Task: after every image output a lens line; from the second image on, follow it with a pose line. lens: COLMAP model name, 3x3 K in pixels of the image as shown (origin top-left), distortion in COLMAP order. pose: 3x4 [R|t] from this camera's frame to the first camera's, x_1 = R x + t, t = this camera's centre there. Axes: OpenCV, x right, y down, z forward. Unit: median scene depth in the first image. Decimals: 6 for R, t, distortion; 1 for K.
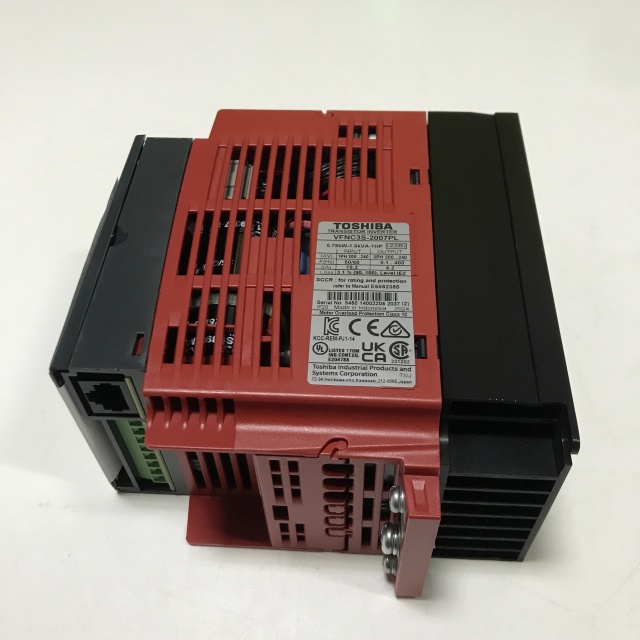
lens RADIAL K [[710.0, 0, 320.0], [0, 710.0, 320.0], [0, 0, 1]] dist [0.040644, -0.048998]
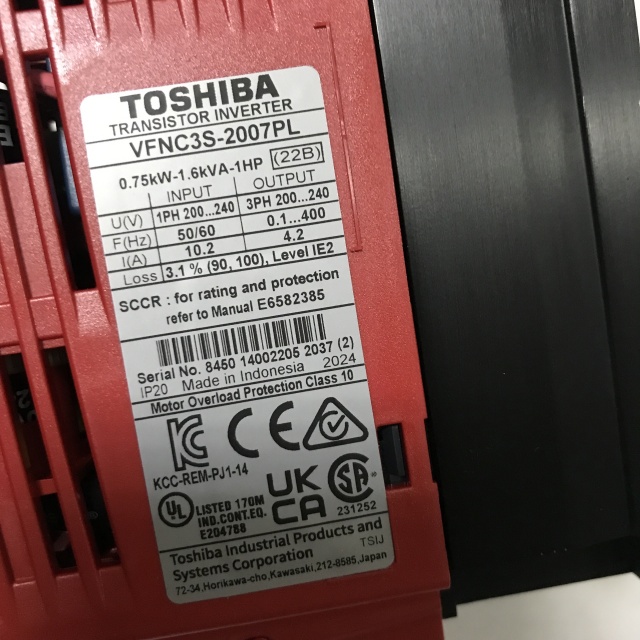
lens RADIAL K [[710.0, 0, 320.0], [0, 710.0, 320.0], [0, 0, 1]] dist [0.040644, -0.048998]
pose [[0.973252, -0.211978, 0.088579, 0.070485], [0.097010, 0.728692, 0.677936, -0.325395], [-0.208255, -0.651210, 0.729764, 0.702058]]
